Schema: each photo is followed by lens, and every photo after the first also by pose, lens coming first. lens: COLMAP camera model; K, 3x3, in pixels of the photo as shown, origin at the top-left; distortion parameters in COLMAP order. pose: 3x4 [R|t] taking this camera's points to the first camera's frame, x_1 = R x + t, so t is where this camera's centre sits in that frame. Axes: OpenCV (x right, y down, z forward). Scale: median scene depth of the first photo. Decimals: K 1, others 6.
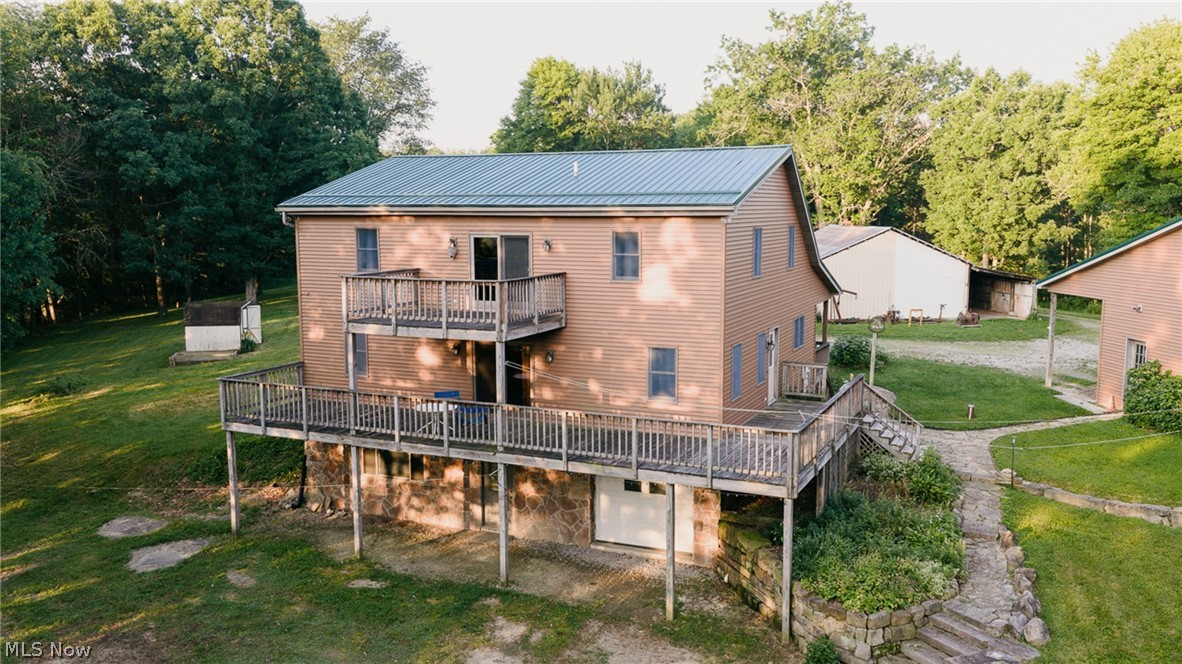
lens RADIAL K [[994.1, 0, 591.3], [0, 994.1, 329.7], [0, 0, 1]] dist [0.003454, -0.005917]
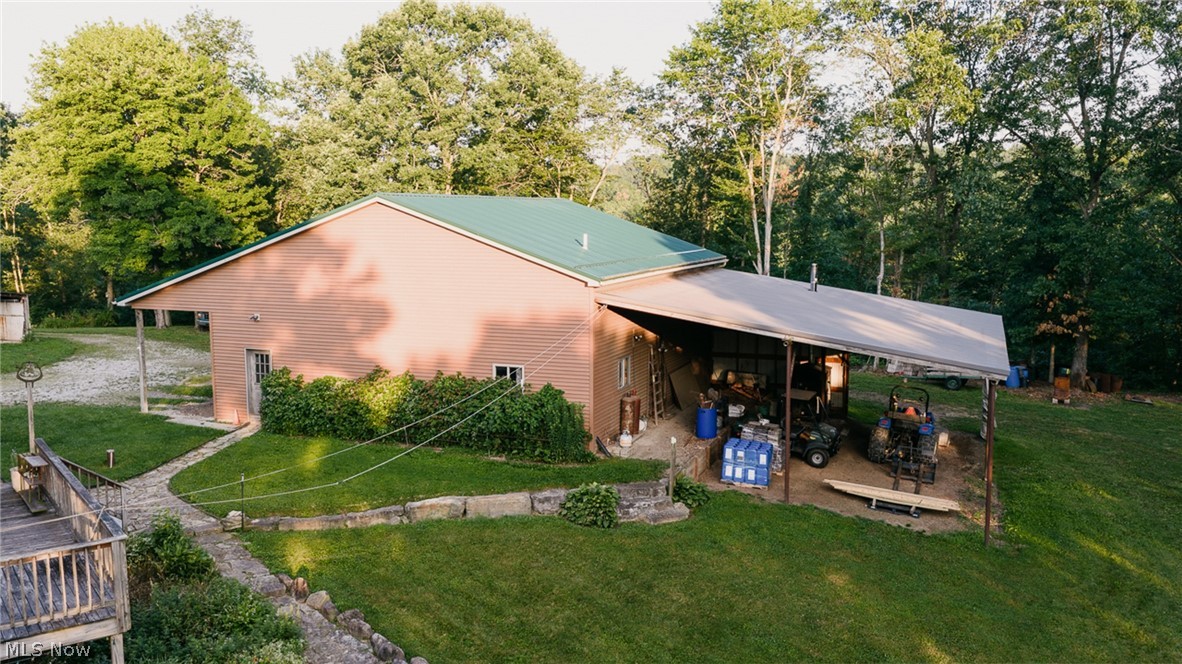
lens RADIAL K [[994.1, 0, 591.0], [0, 994.1, 335.9], [0, 0, 1]] dist [0.003454, -0.005917]
pose [[0.473005, -0.112669, 0.873826, -0.147452], [0.111410, 0.991477, 0.067532, -0.031257], [-0.873988, 0.065410, 0.481526, 0.222252]]
